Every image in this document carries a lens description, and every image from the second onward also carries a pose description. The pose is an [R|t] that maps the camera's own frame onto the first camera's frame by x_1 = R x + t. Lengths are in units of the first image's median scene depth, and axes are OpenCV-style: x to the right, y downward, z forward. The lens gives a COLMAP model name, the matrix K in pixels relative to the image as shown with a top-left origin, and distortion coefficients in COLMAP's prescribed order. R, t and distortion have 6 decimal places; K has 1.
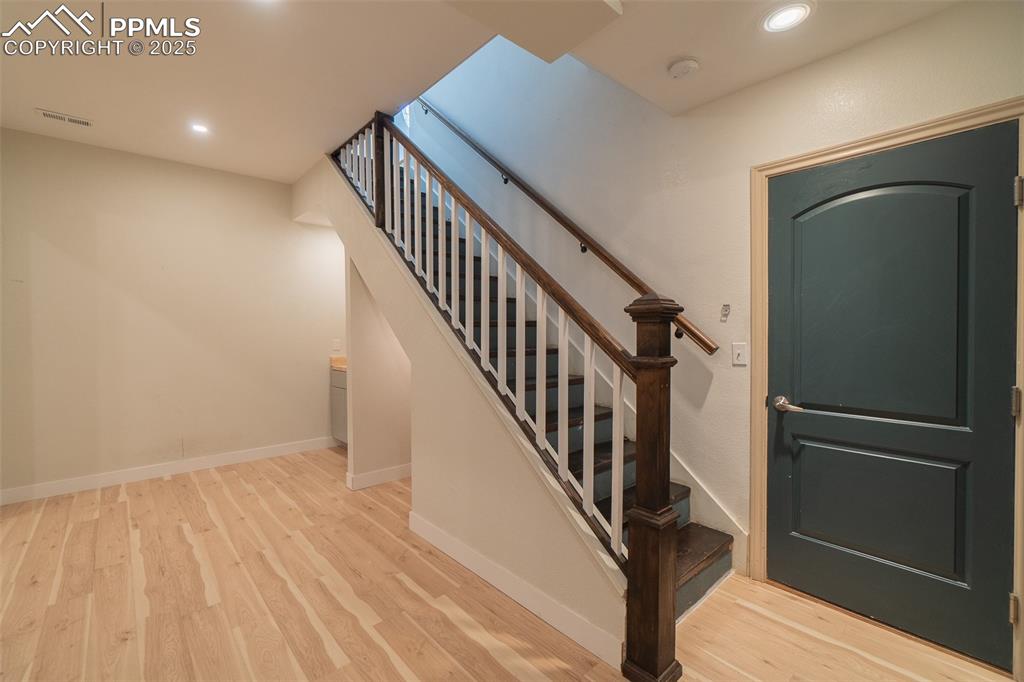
lens RADIAL K [[439.4, 0, 503.1], [0, 439.4, 336.8], [0, 0, 1]] dist [-0.002201, 0.000084]
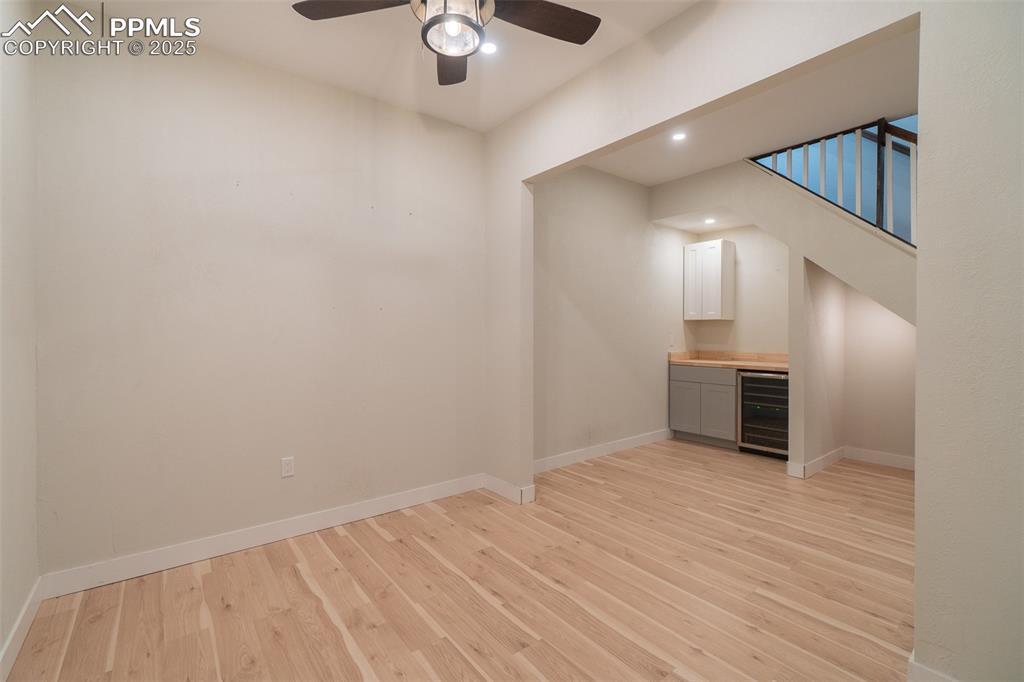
lens RADIAL K [[447.4, 0, 499.2], [0, 447.4, 331.0], [0, 0, 1]] dist [-0.007823, 0.000146]
pose [[0.997131, 0.005792, -0.075477, -1.356023], [-0.006415, 0.999947, -0.008009, 0.014910], [0.075426, 0.008471, 0.997115, -0.156624]]
